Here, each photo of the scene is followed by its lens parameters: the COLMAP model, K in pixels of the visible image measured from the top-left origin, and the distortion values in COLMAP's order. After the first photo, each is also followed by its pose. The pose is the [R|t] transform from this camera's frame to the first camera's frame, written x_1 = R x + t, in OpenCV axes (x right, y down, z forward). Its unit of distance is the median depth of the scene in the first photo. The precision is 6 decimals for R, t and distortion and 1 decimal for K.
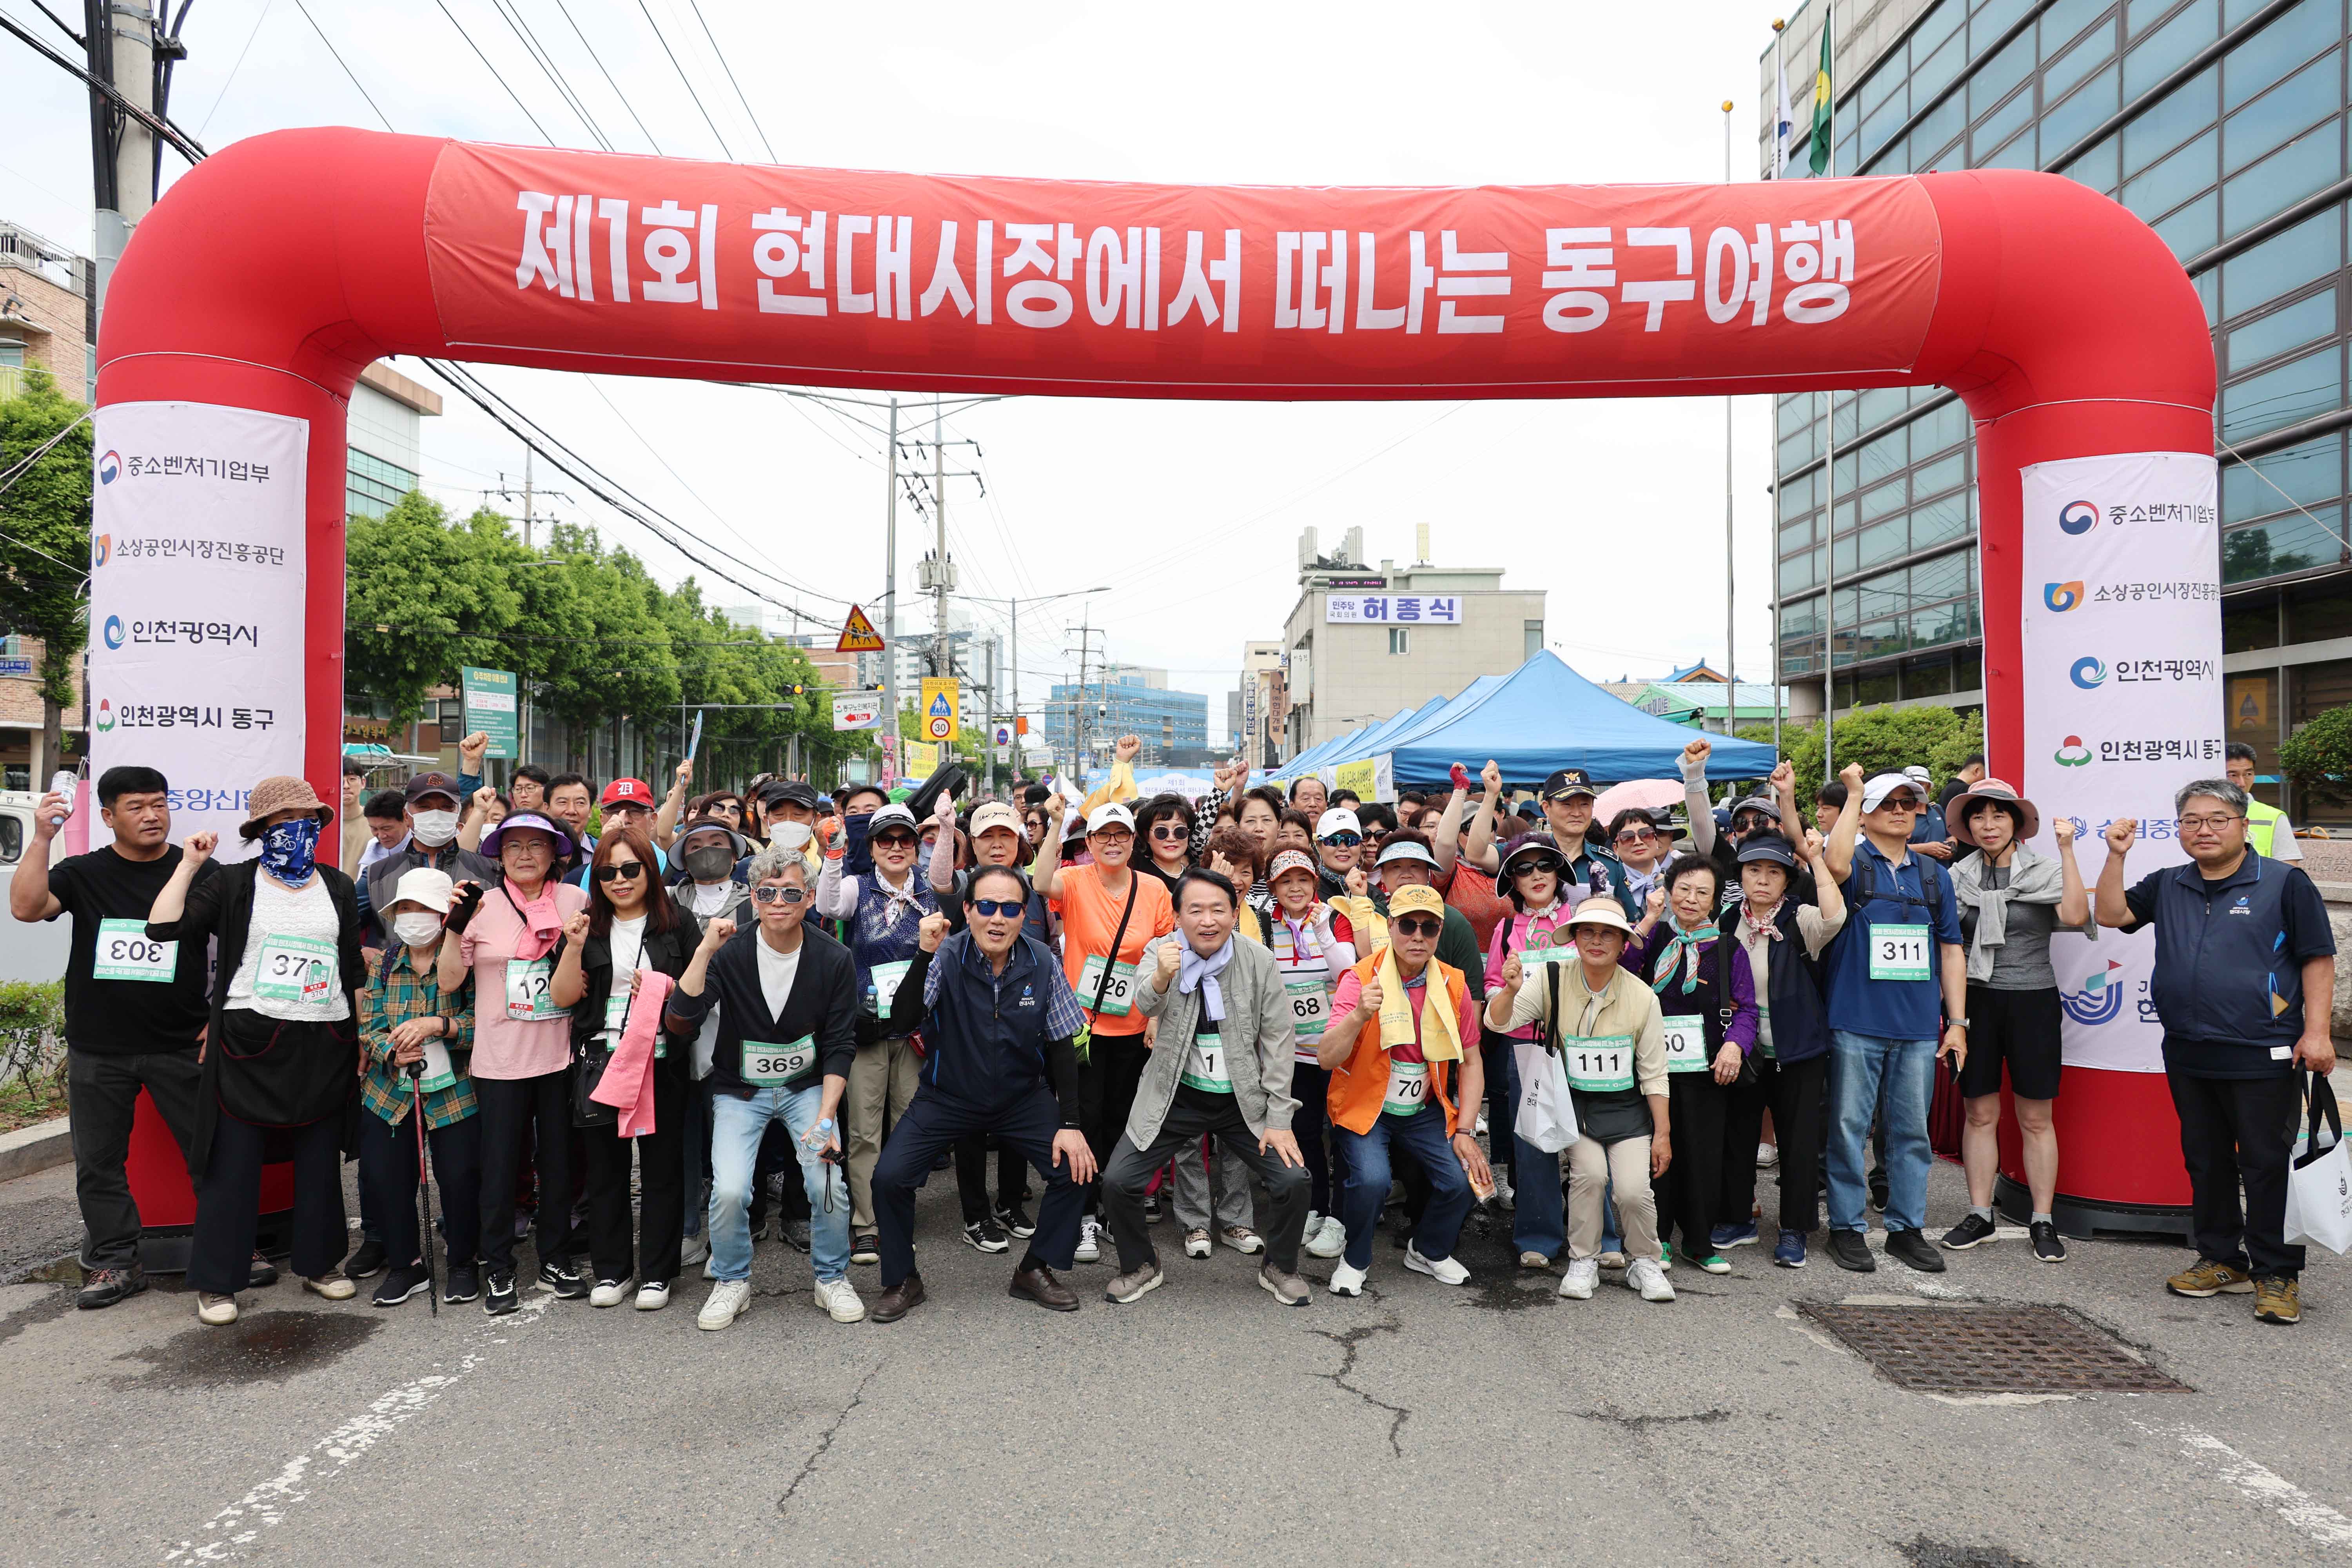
lens RADIAL K [[1648.5, 0, 1171.5], [0, 1648.5, 789.1], [0, 0, 1]] dist [0.012958, 0.008985]
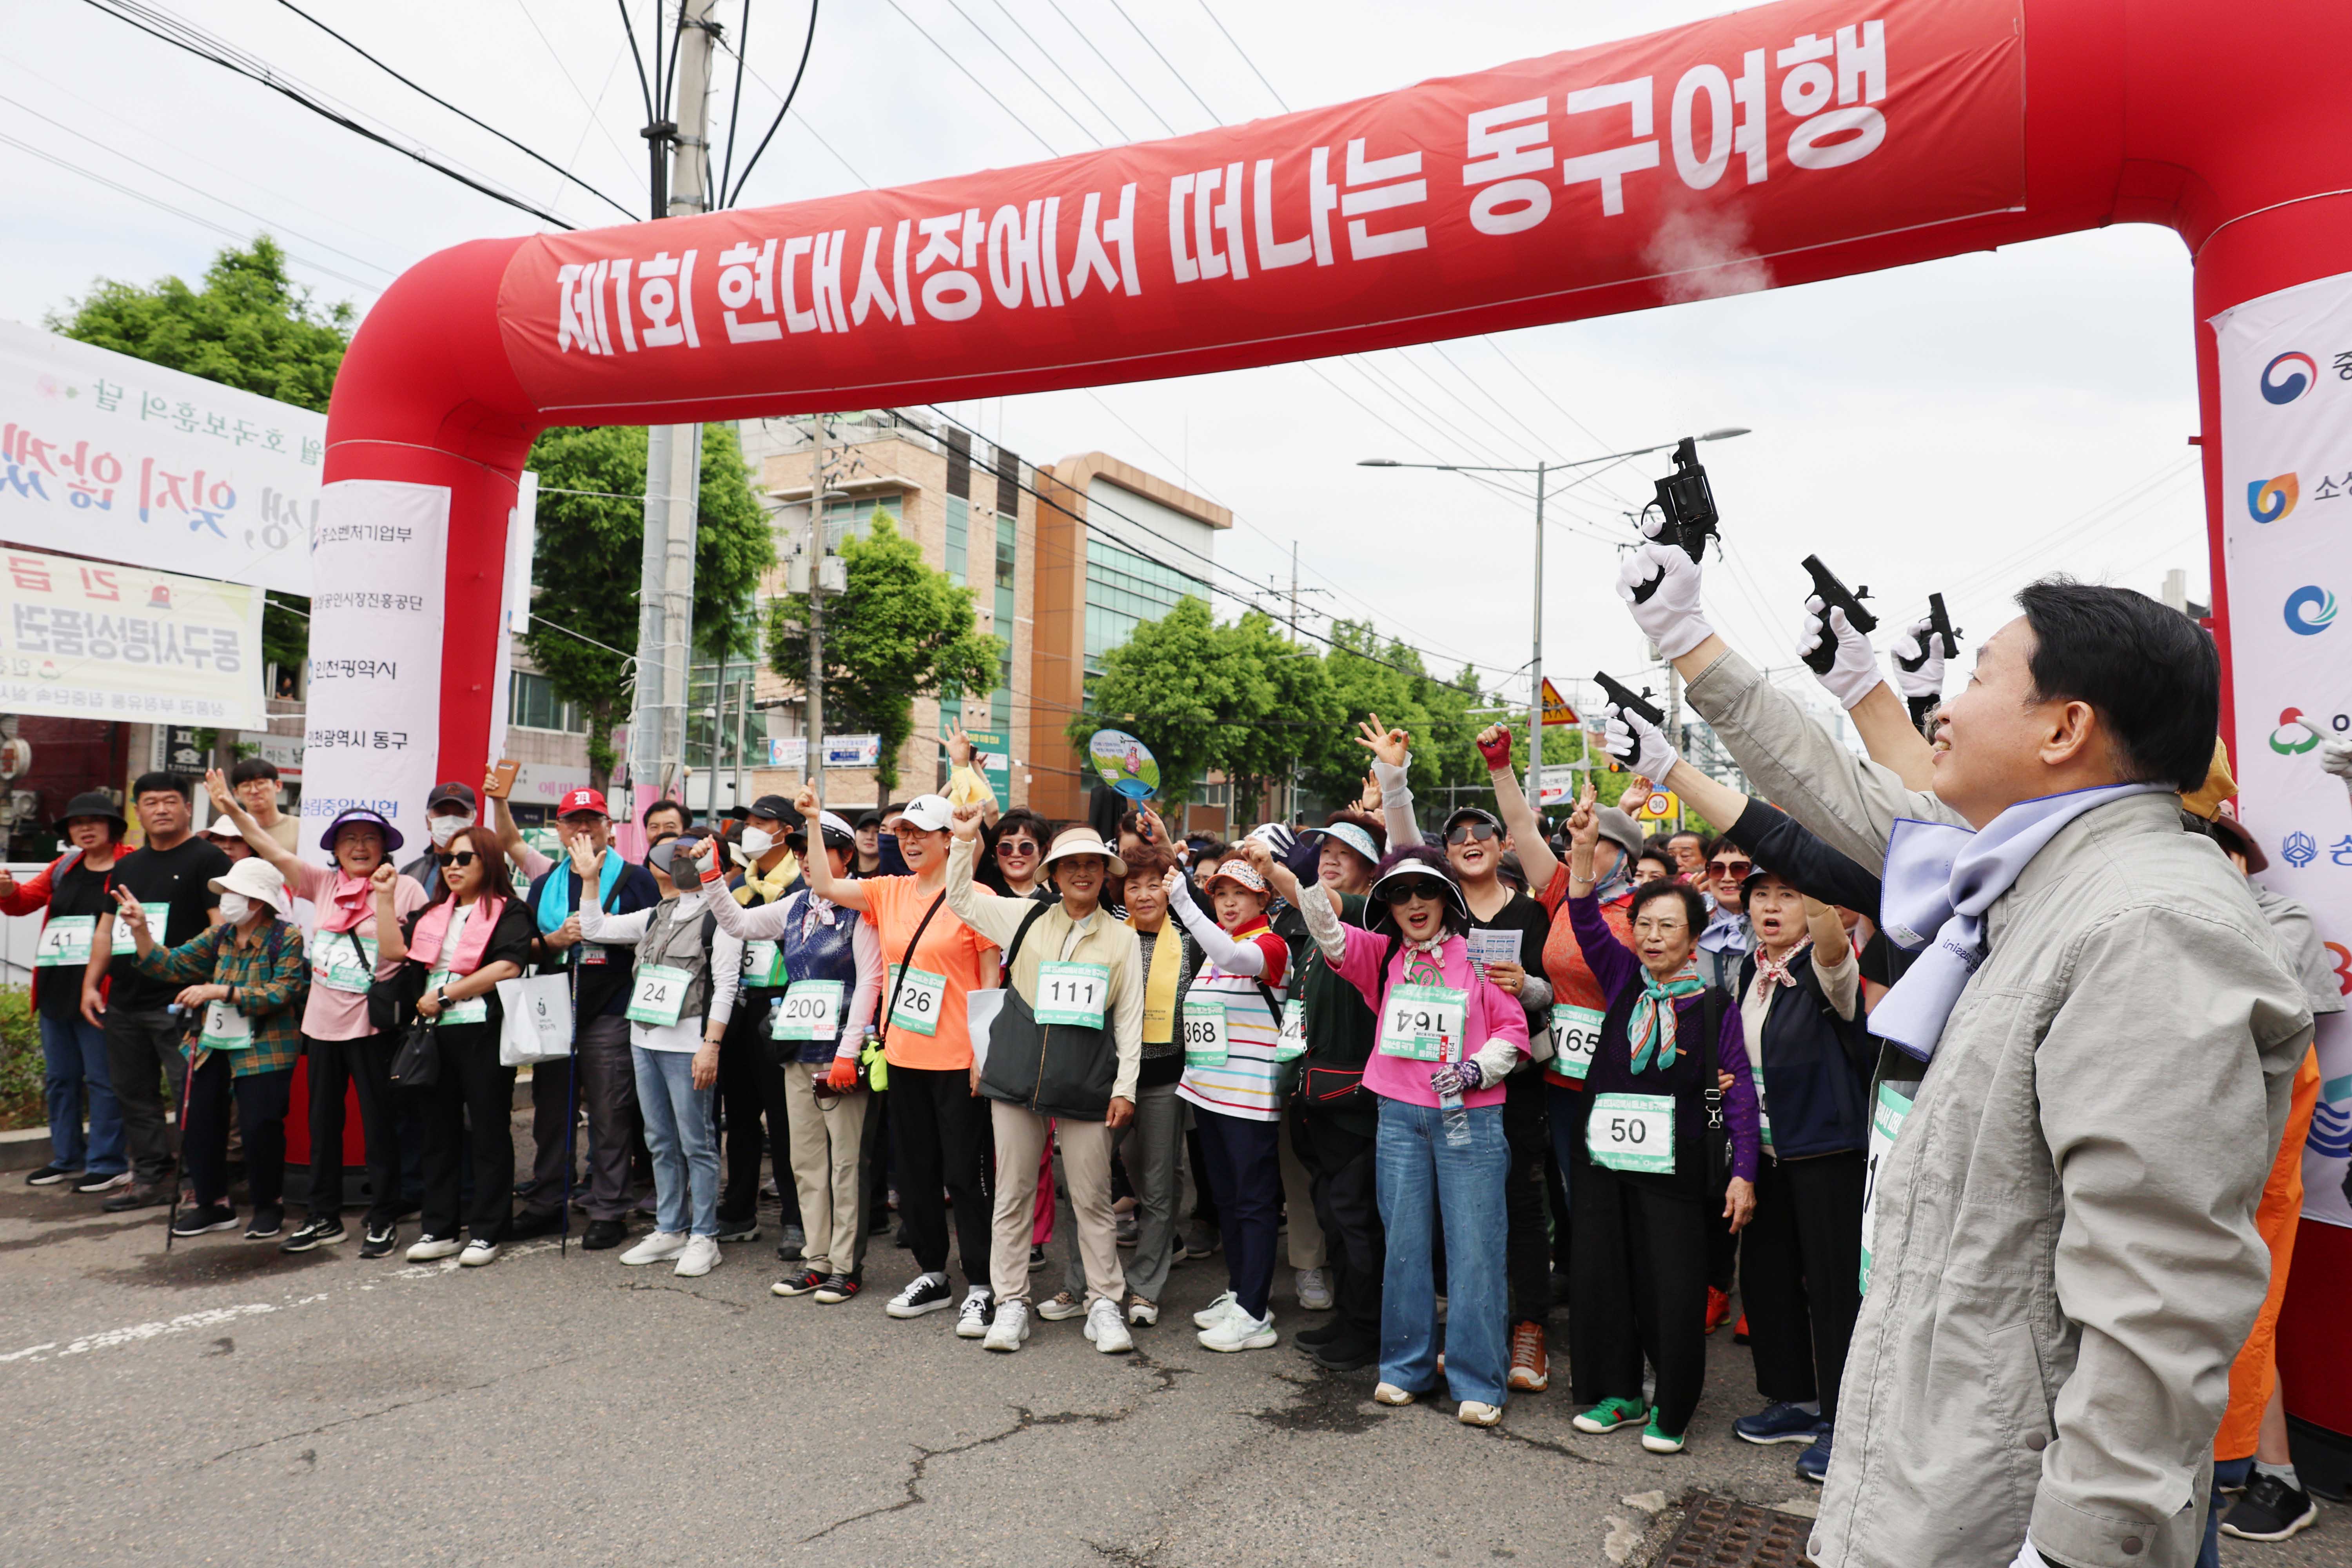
lens RADIAL K [[1648.5, 0, 1175.0], [0, 1648.5, 783.8], [0, 0, 1]] dist [0.012958, 0.008985]
pose [[0.879791, -0.011243, -0.475227, 0.484465], [-0.015968, 0.998457, -0.053184, 0.041443], [0.475092, 0.054379, 0.878254, 0.221122]]
